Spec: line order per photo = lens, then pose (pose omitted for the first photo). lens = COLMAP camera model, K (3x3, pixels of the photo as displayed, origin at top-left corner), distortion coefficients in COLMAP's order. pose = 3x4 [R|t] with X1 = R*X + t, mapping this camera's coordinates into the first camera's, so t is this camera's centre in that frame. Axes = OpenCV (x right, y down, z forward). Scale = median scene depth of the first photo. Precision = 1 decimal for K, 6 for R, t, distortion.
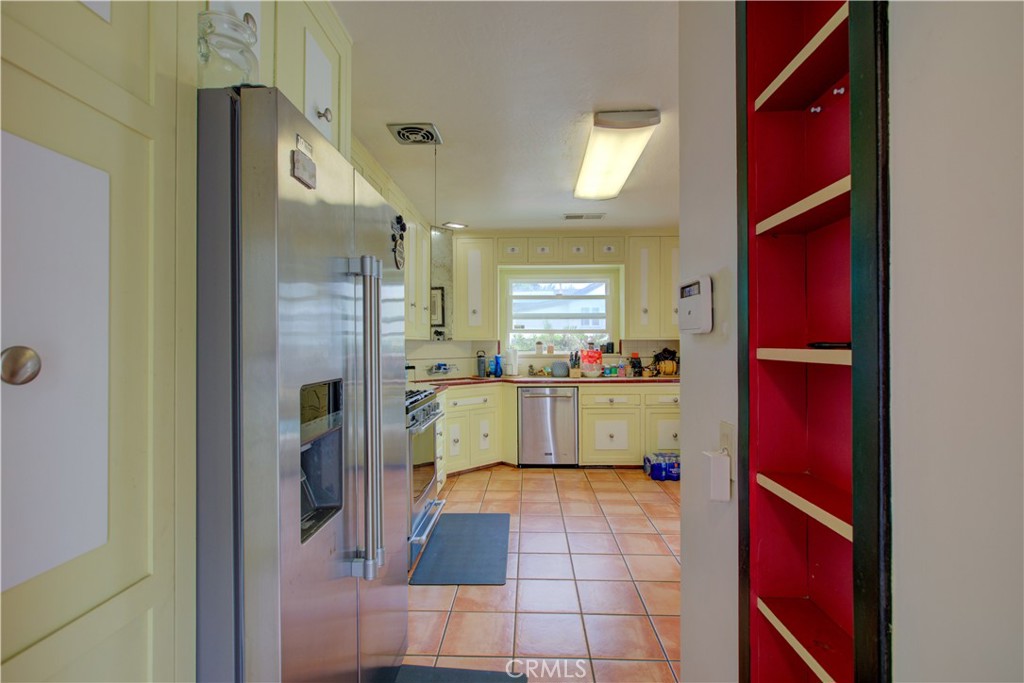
lens RADIAL K [[474.4, 0, 512.0], [0, 474.4, 341.5], [0, 0, 1]] dist [0.000425, 0.000242]
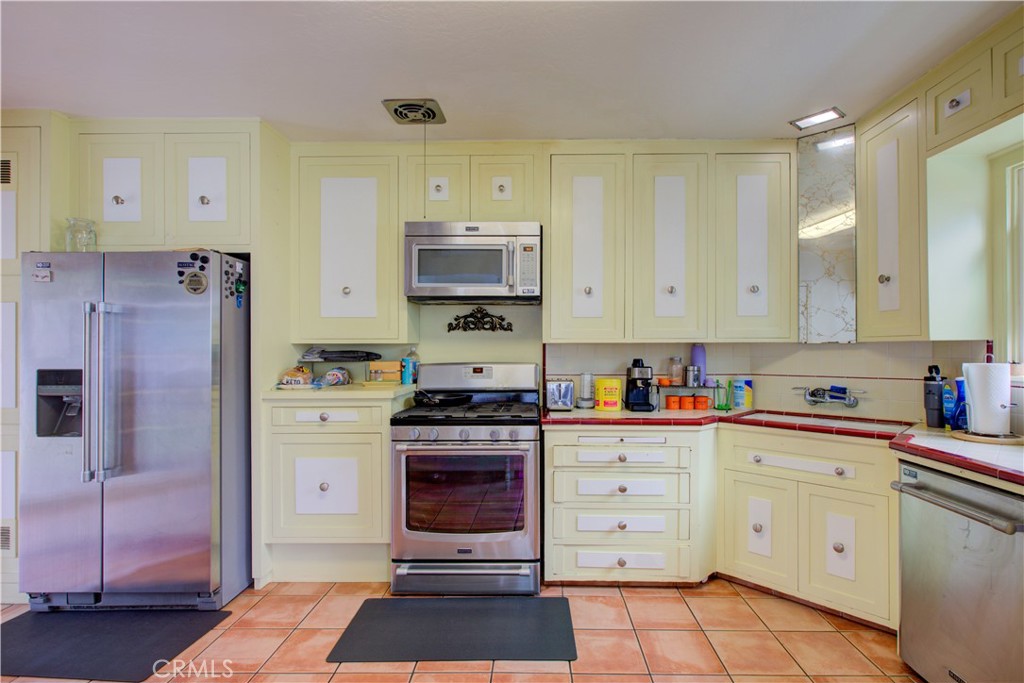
lens RADIAL K [[498.0, 0, 512.0], [0, 498.0, 341.5], [0, 0, 1]] dist [-0.000040, 0.000092]
pose [[0.020423, -0.010931, -0.999732, 0.397959], [0.008345, 0.999907, -0.010763, -0.000192], [0.999757, -0.008123, 0.020513, 0.633876]]
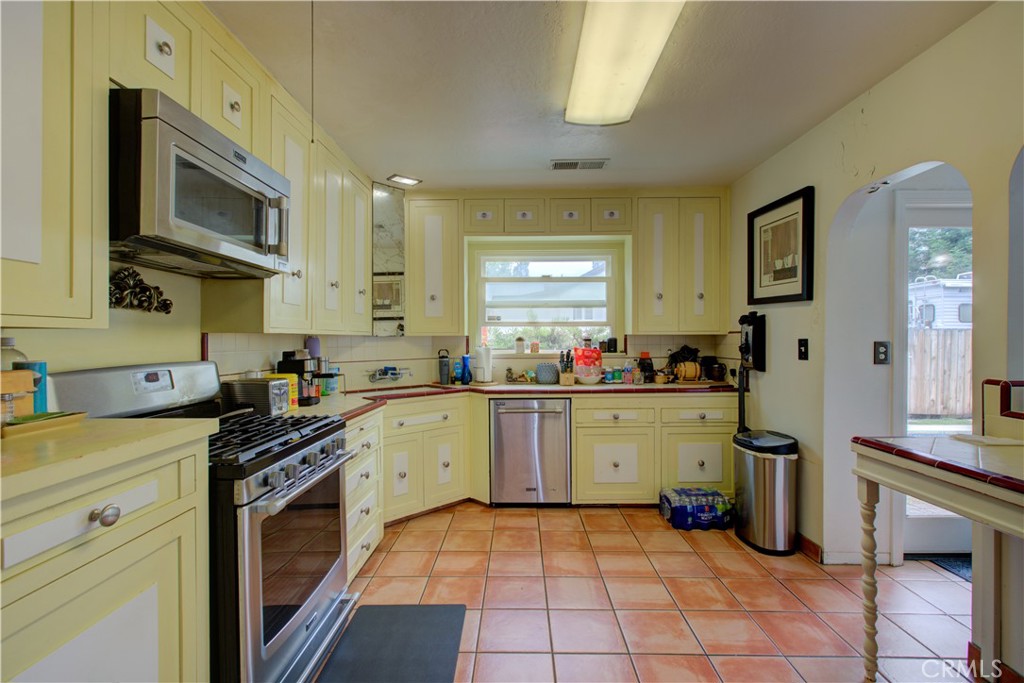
lens RADIAL K [[474.4, 0, 512.0], [0, 474.4, 341.5], [0, 0, 1]] dist [0.000425, 0.000242]
pose [[0.999830, -0.002196, 0.018328, 0.032191], [0.002030, 0.999956, 0.009105, -0.000107], [-0.018347, -0.009067, 0.999791, 0.247834]]
